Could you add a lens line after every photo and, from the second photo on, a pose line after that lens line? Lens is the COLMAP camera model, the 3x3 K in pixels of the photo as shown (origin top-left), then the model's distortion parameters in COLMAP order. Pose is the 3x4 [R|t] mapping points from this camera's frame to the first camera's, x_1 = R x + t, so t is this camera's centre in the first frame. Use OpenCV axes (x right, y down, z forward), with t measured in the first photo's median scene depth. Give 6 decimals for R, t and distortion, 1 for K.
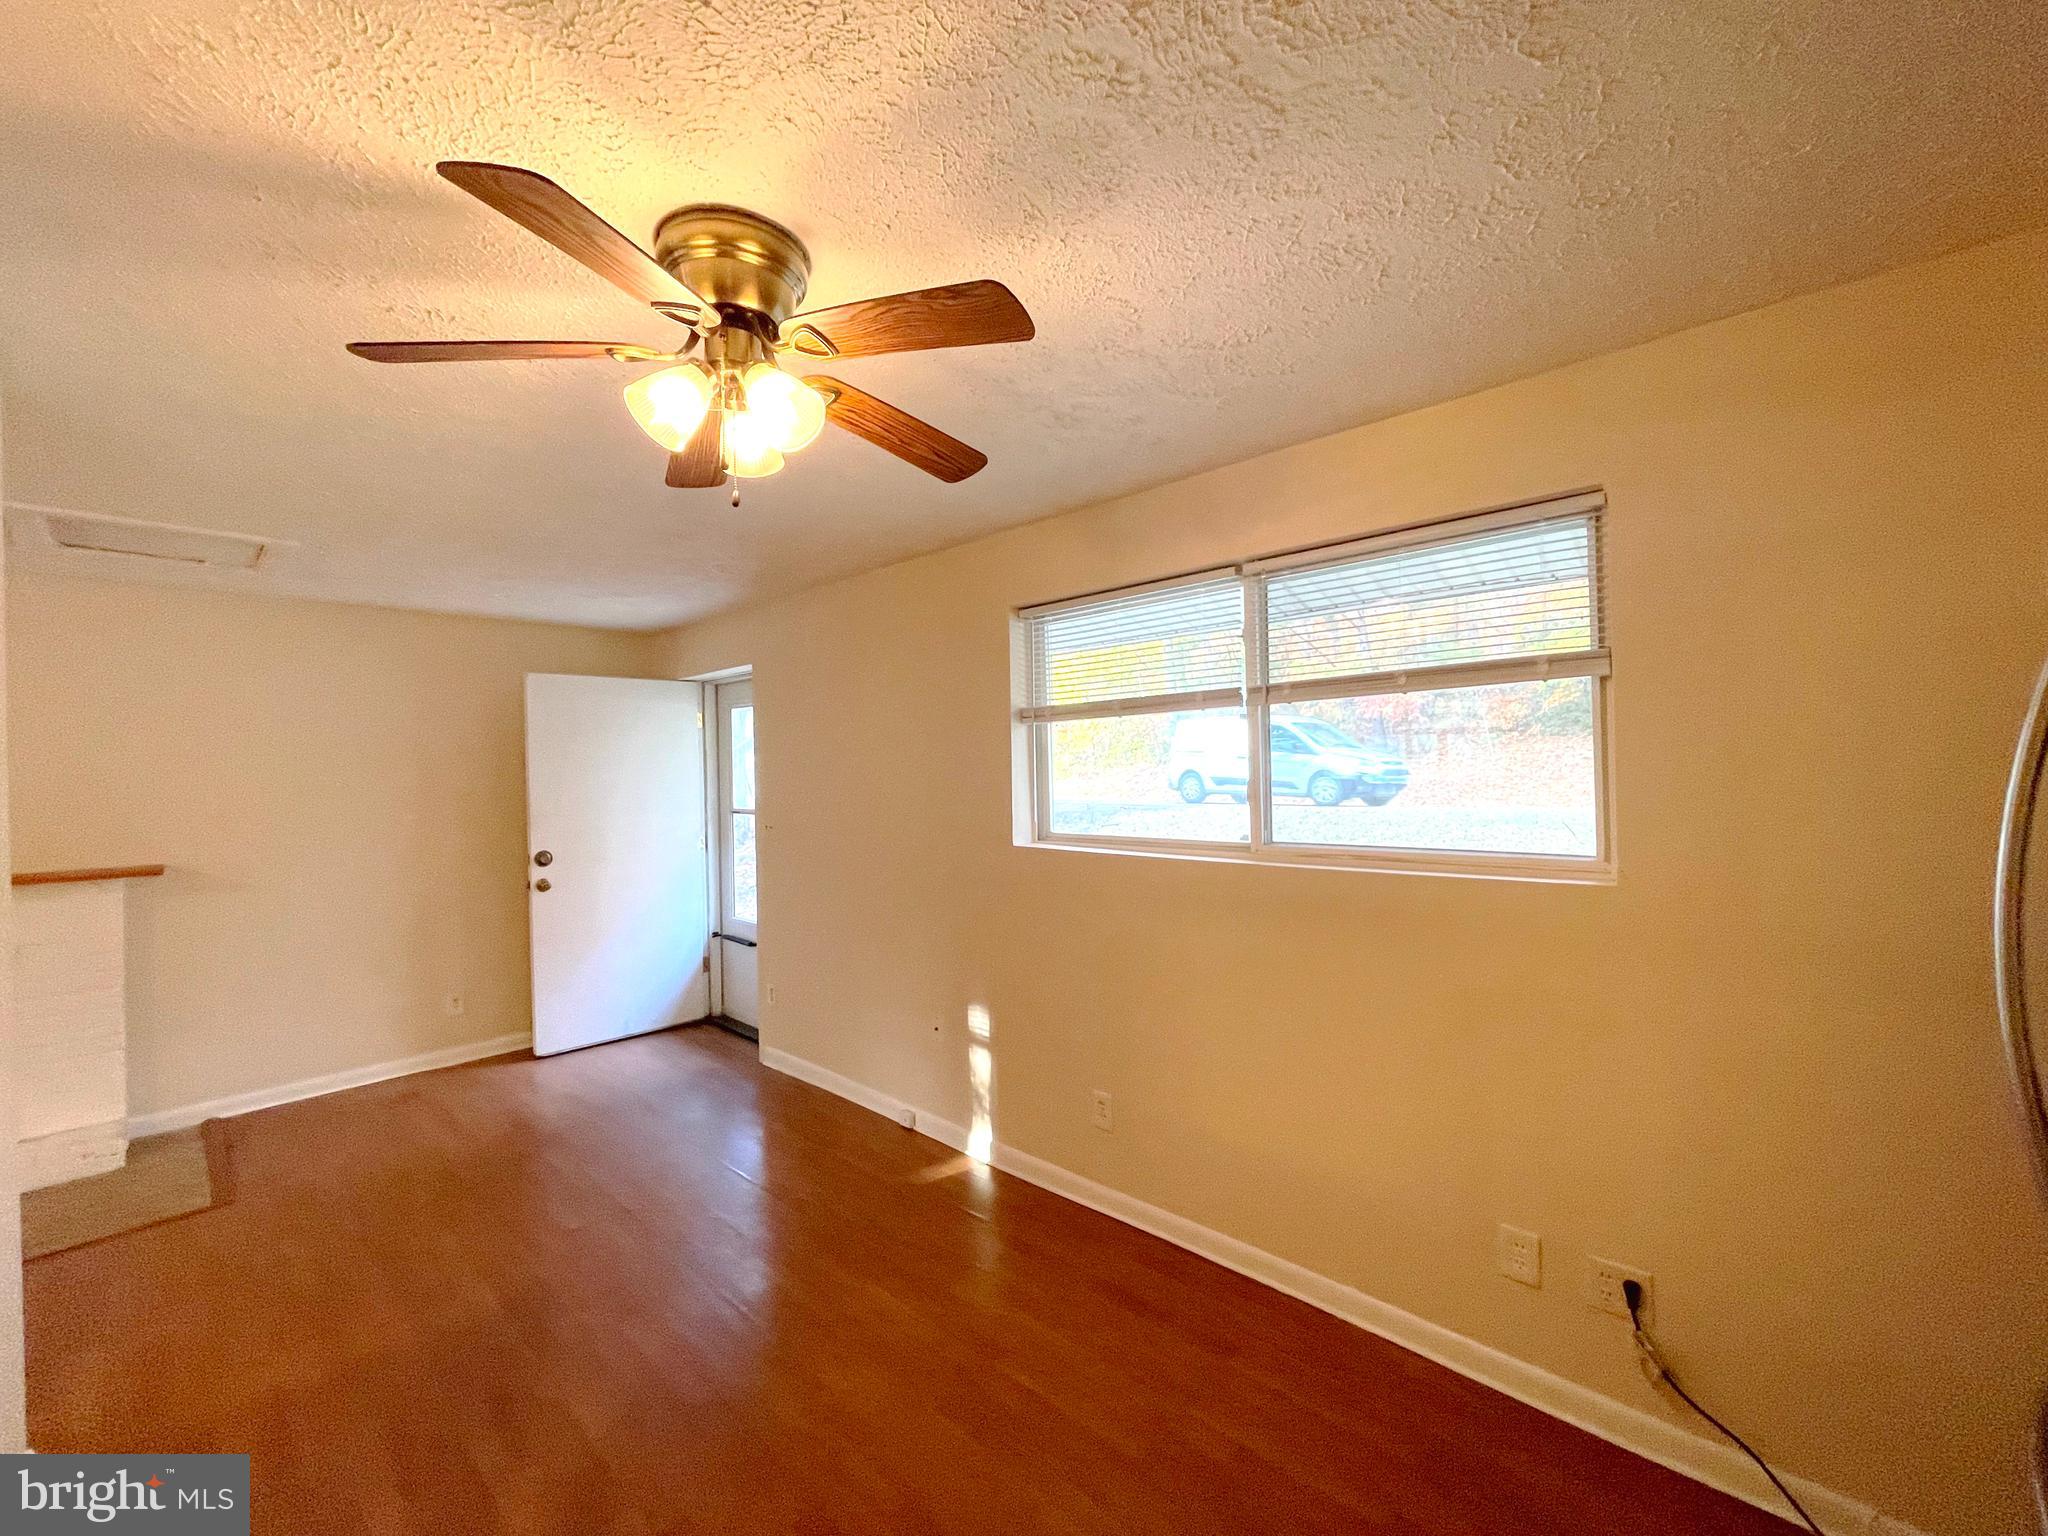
lens RADIAL K [[832.3, 0, 1024.0], [0, 832.3, 768.0], [0, 0, 1]] dist [0.001037, 0.000037]
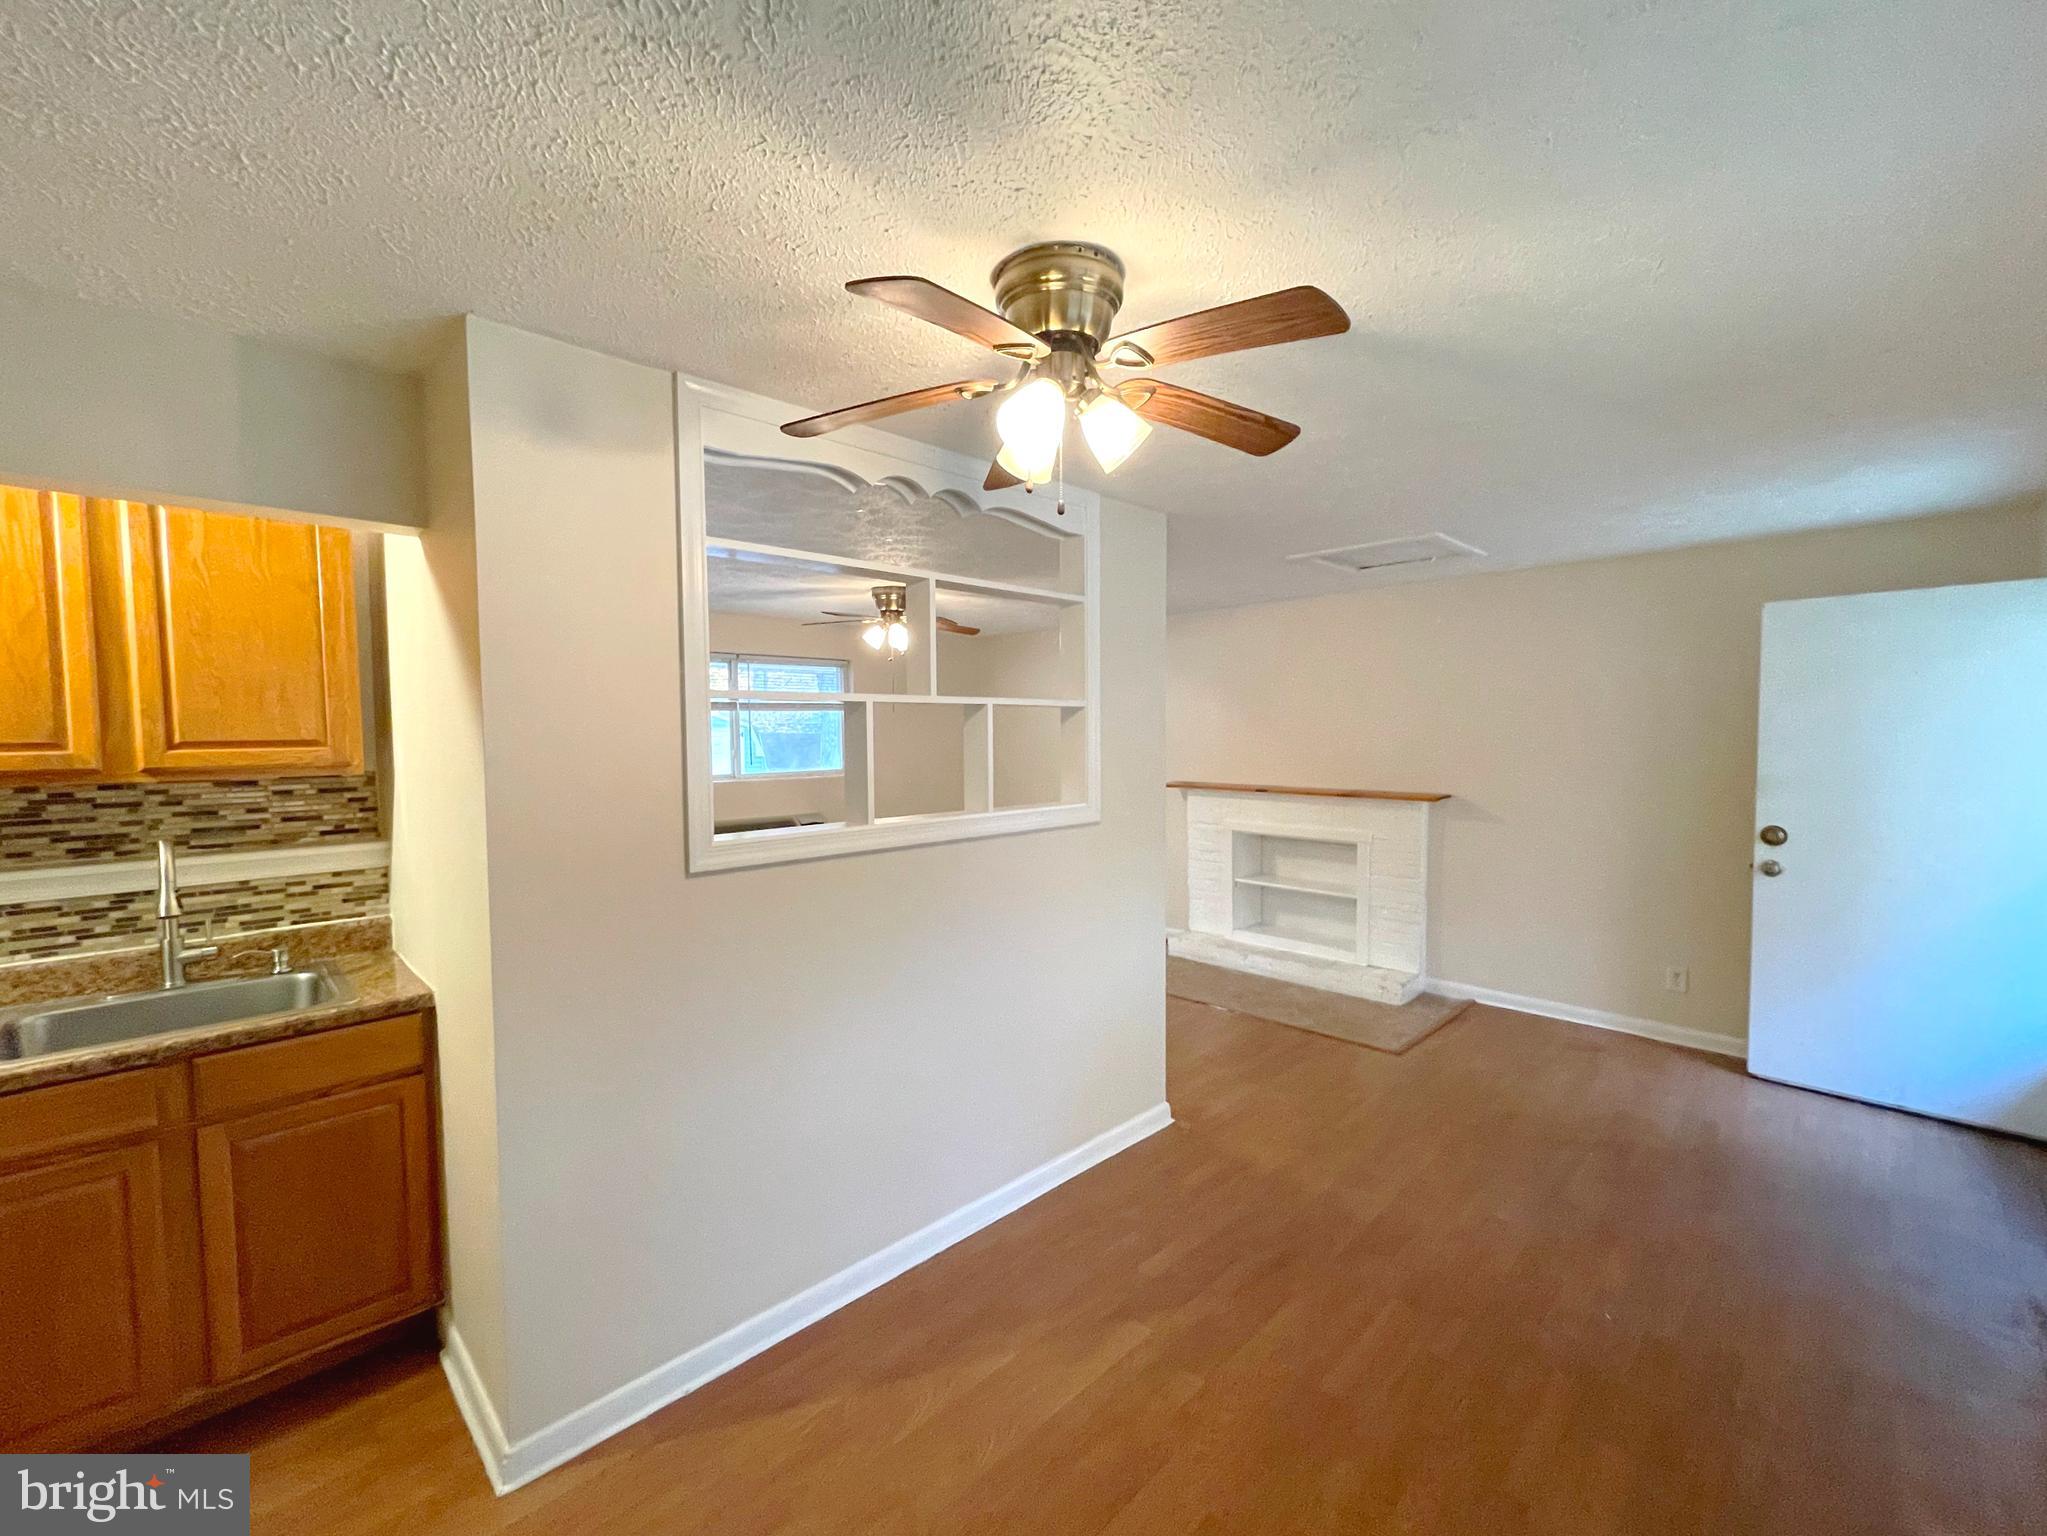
lens RADIAL K [[831.9, 0, 1023.5], [0, 831.9, 768.0], [0, 0, 1]] dist [0.001037, 0.000037]
pose [[-0.032117, 0.063706, -0.997452, 0.243980], [0.007740, 0.997953, 0.063489, -0.012596], [0.999454, -0.005682, -0.032544, 0.317006]]
